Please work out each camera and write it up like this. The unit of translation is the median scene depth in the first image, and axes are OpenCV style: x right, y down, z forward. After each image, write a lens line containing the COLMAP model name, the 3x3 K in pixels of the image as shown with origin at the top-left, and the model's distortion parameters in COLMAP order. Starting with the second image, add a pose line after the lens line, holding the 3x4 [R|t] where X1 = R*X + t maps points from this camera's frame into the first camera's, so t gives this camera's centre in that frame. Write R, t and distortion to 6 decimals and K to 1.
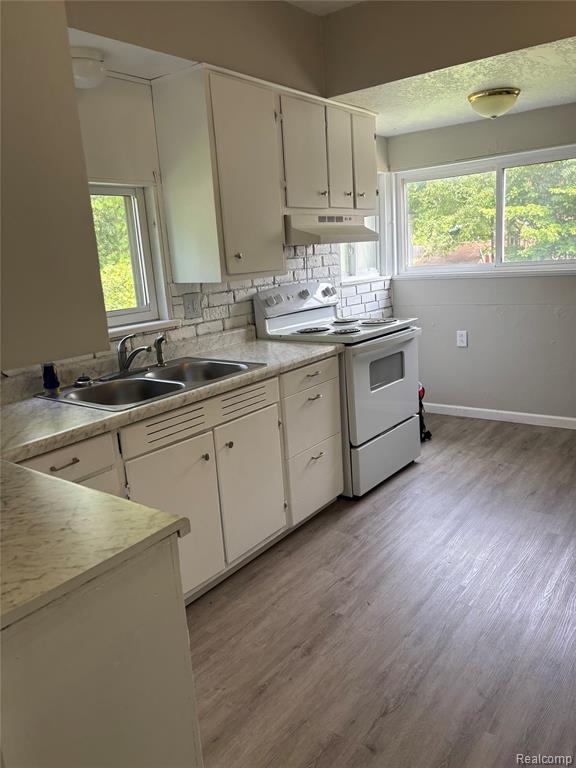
lens RADIAL K [[573.3, 0, 286.9], [0, 573.3, 386.5], [0, 0, 1]] dist [0.011733, -0.006495]
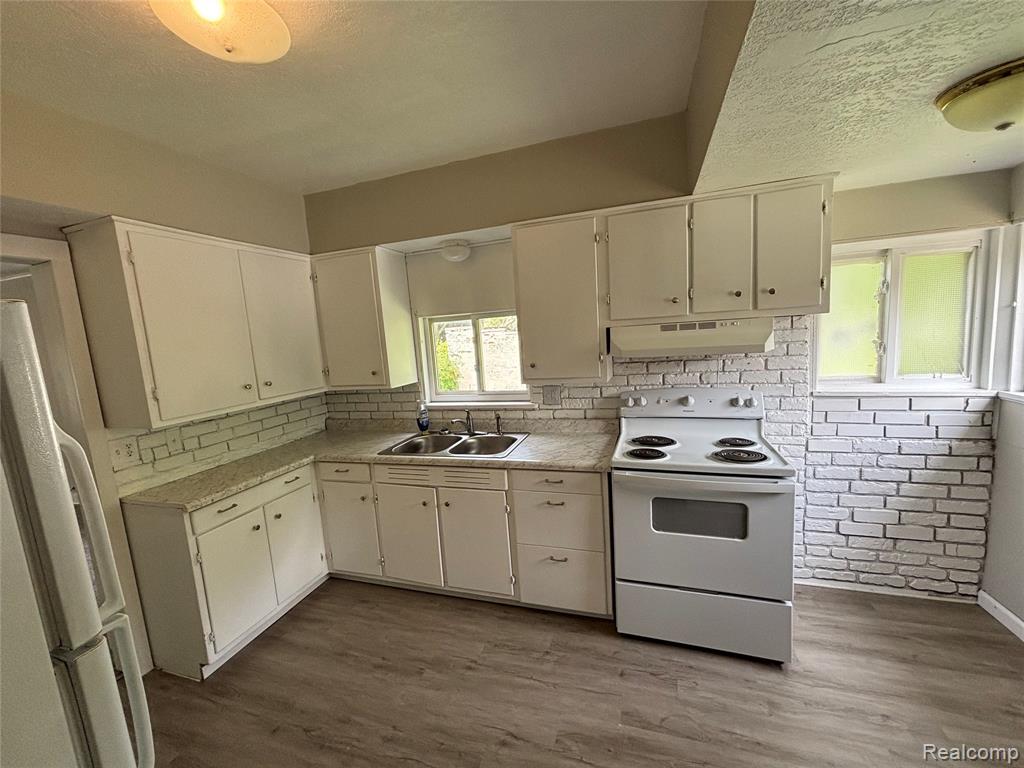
lens RADIAL K [[414.2, 0, 508.5], [0, 414.2, 380.4], [0, 0, 1]] dist [0.012824, 0.000241]
pose [[0.327196, 0.159215, -0.931447, 0.645131], [-0.172560, 0.979196, 0.106760, -0.249695], [0.929067, 0.125799, 0.347863, 0.573325]]
